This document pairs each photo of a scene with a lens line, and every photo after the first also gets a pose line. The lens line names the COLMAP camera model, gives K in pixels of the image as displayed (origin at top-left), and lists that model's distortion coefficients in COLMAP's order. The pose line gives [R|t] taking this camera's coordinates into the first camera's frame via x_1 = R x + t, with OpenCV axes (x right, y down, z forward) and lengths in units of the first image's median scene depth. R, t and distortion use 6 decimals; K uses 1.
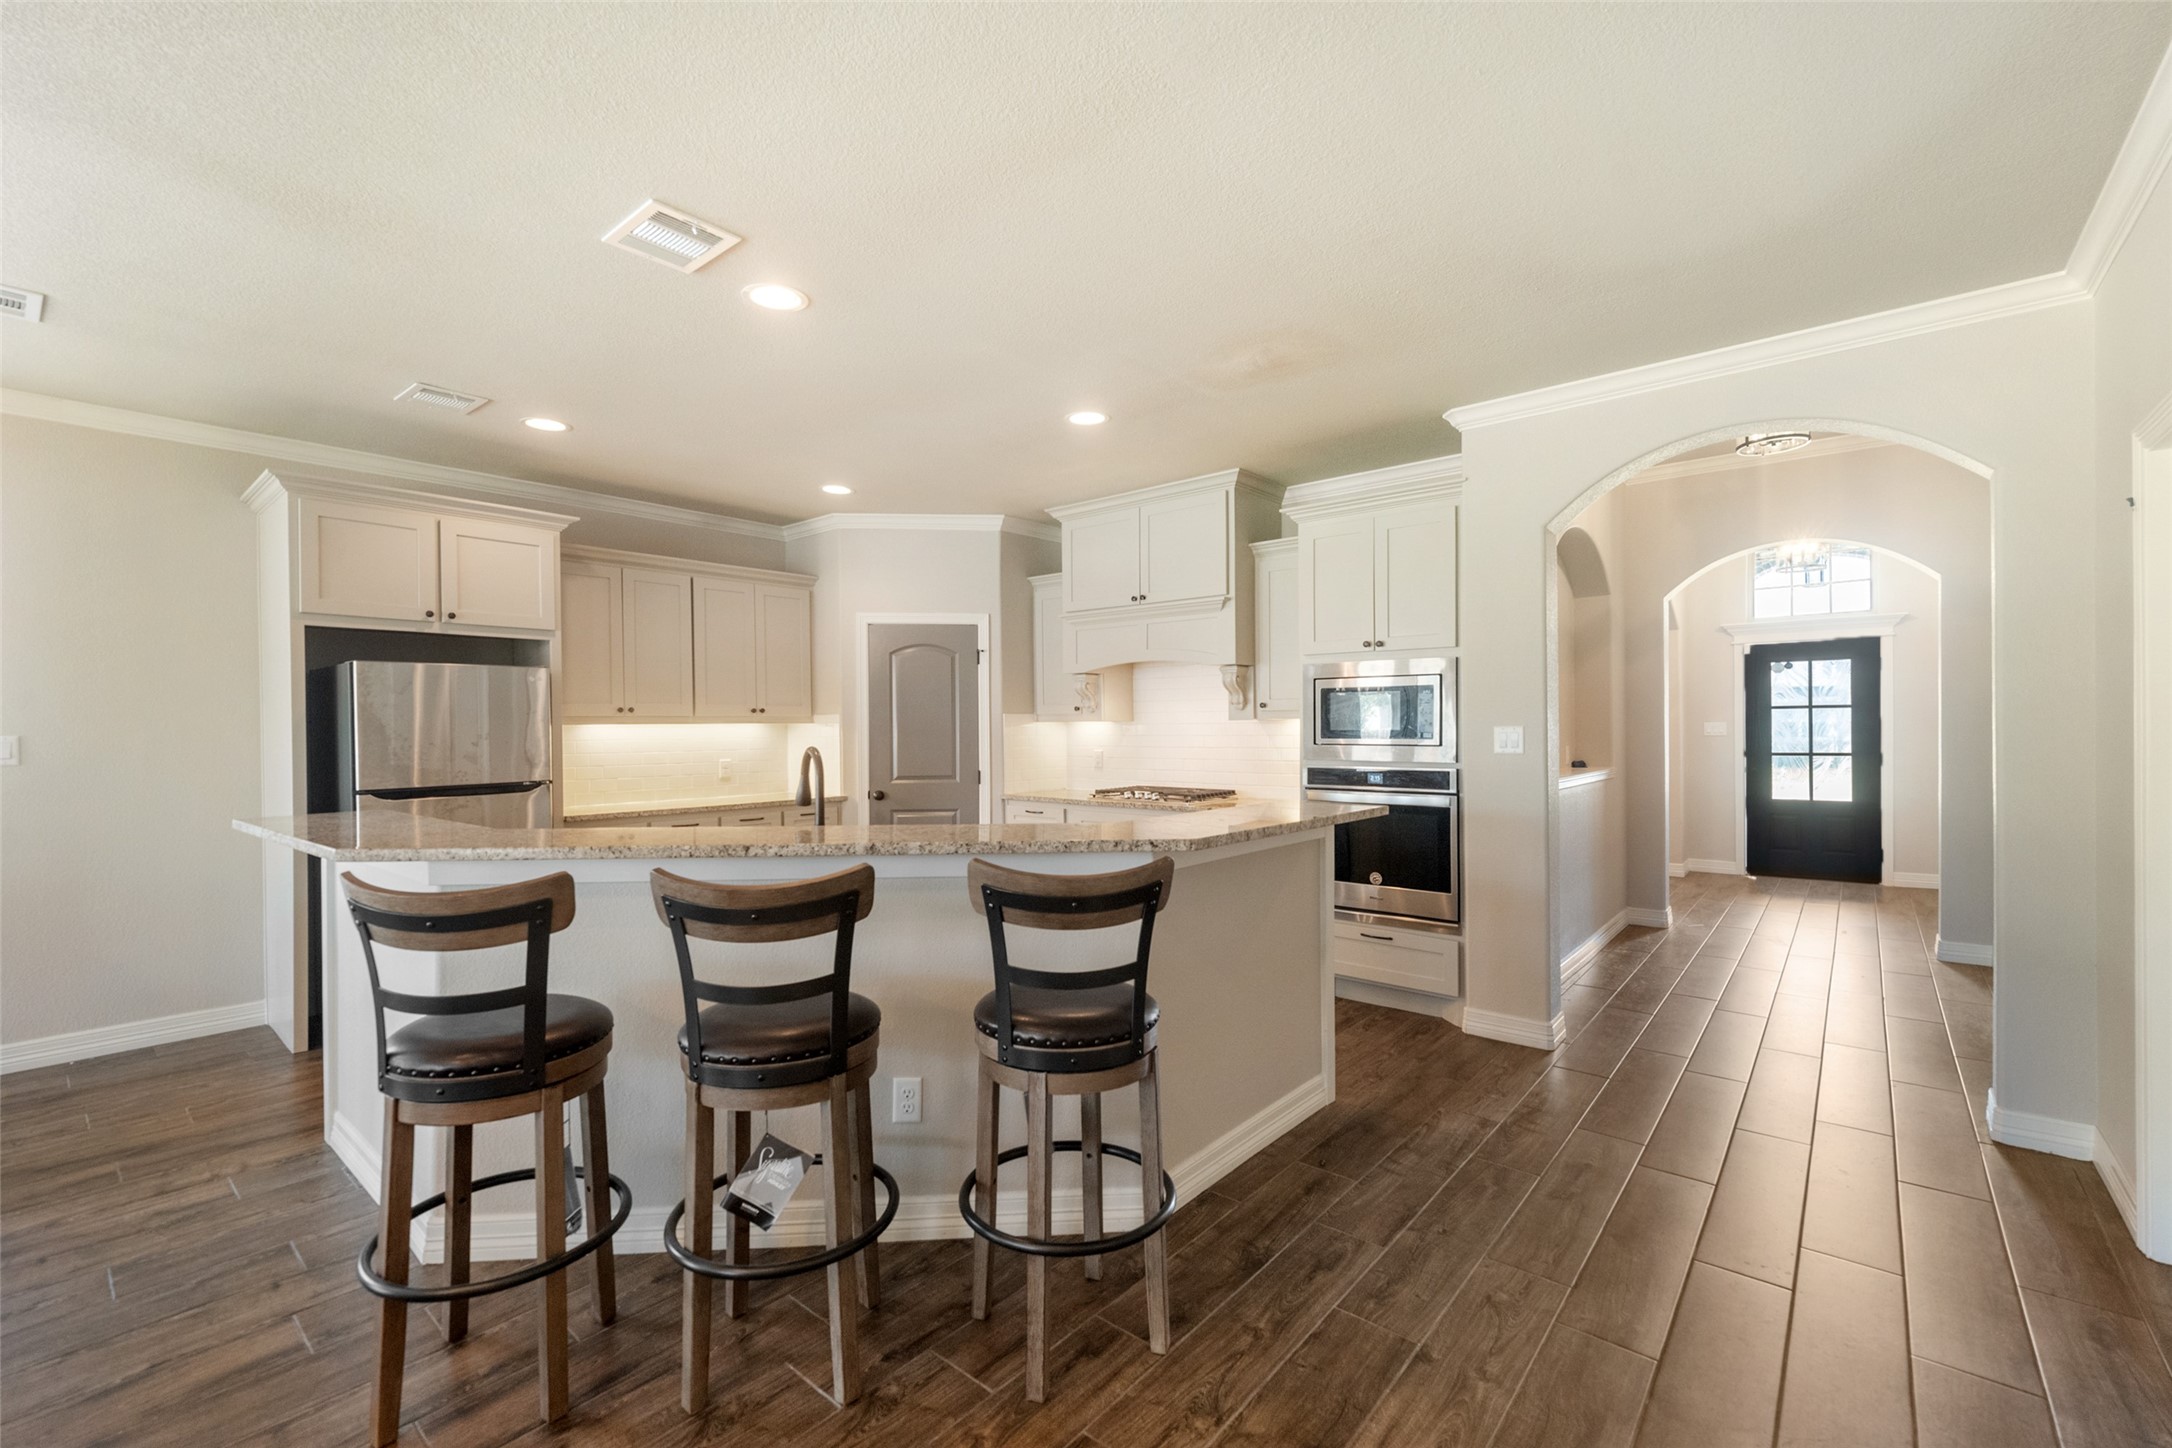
lens RADIAL K [[913.3, 0, 1092.6], [0, 913.3, 732.4], [0, 0, 1]] dist [0.002271, -0.000908]
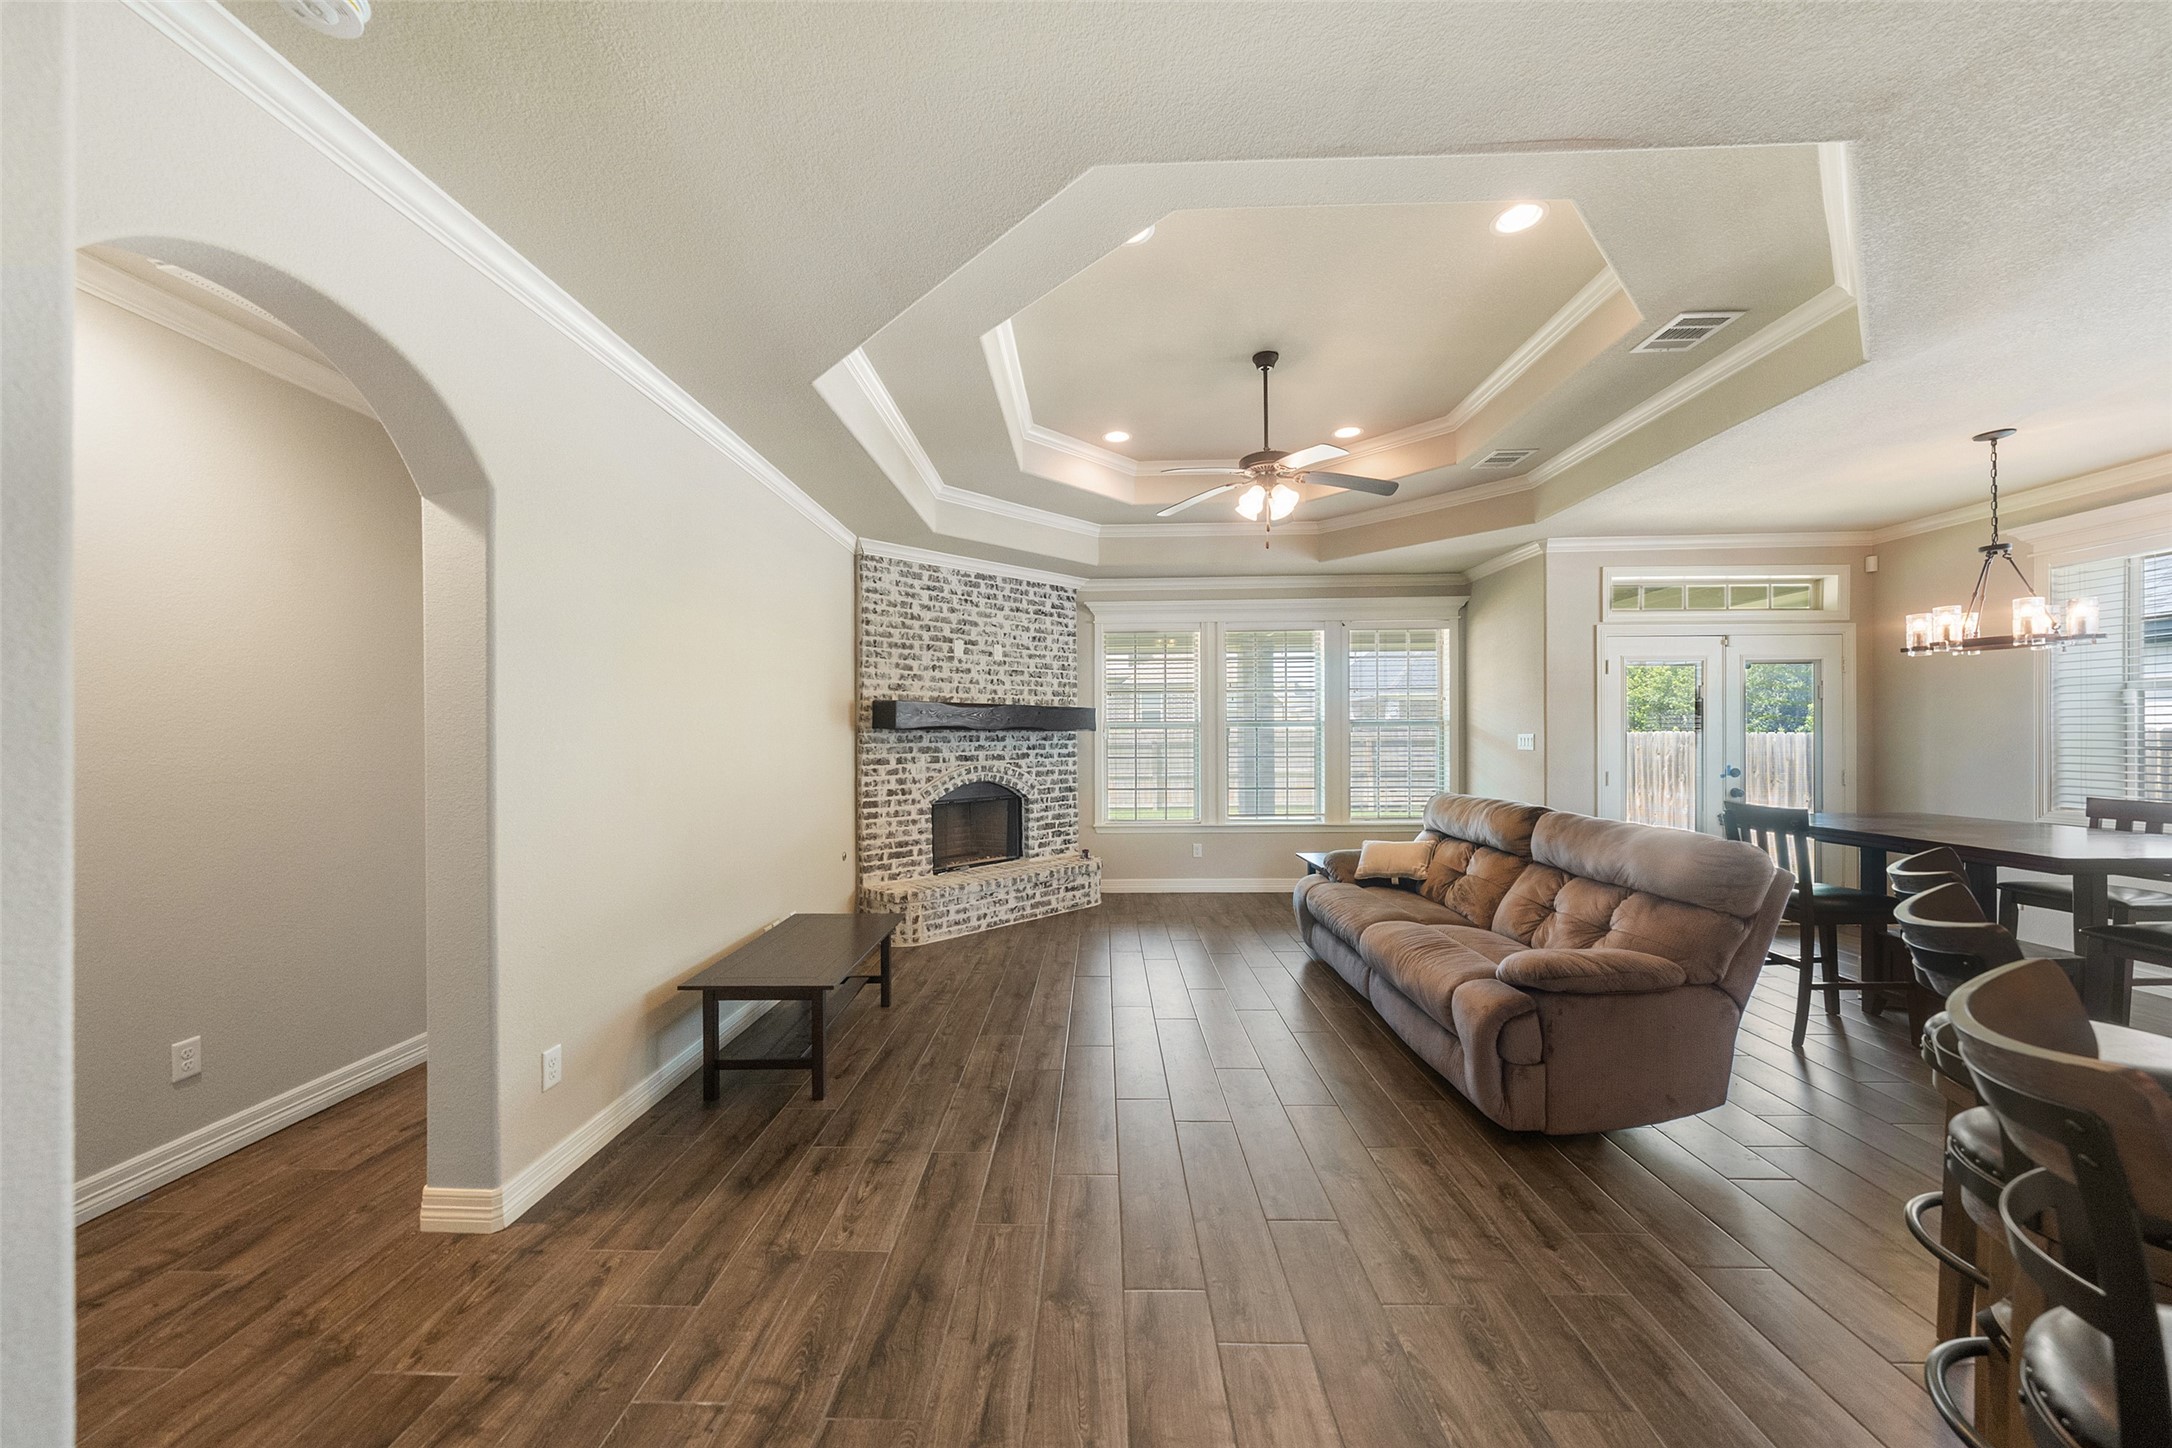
lens RADIAL K [[753.2, 0, 1082.1], [0, 753.2, 737.3], [0, 0, 1]] dist [-0.001427, 0.000801]
pose [[-0.783595, 0.013007, -0.621136, 0.295736], [0.010574, 0.999915, 0.007599, -0.004371], [0.621182, -0.000614, -0.783666, 0.464346]]
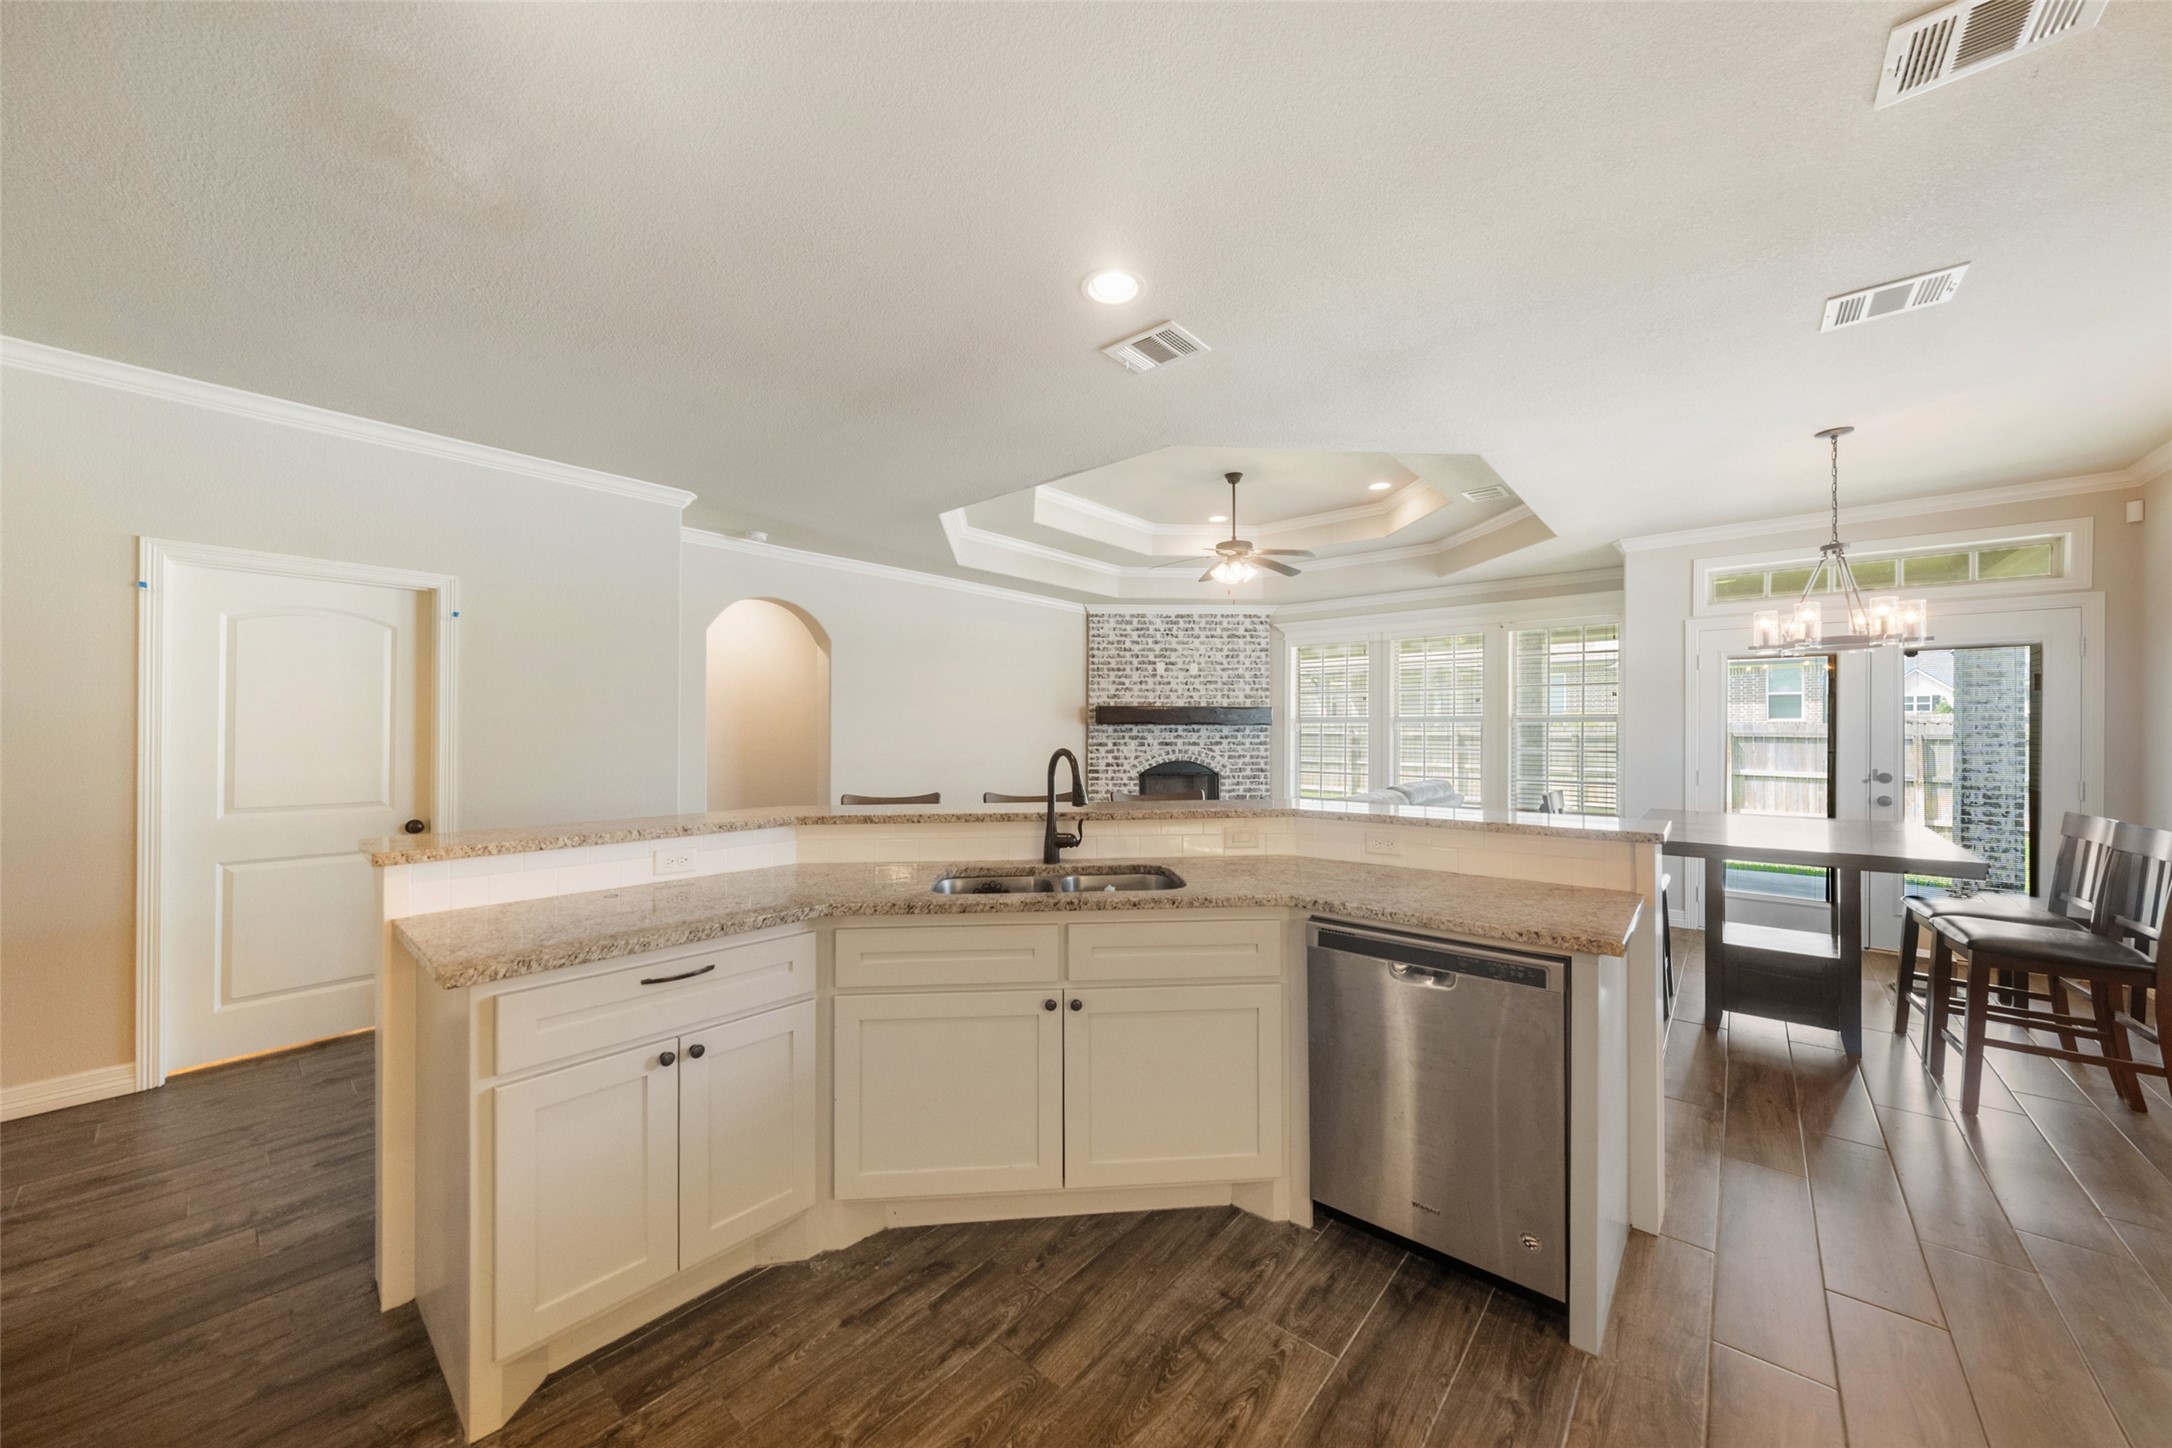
lens RADIAL K [[766.0, 0, 1090.3], [0, 766.0, 726.7], [0, 0, 1]] dist [0.002464, -0.000433]
pose [[-0.999959, 0.006961, 0.005796, -0.231780], [0.006973, 0.999974, 0.001911, -0.008473], [-0.005783, 0.001952, -0.999981, 1.319898]]
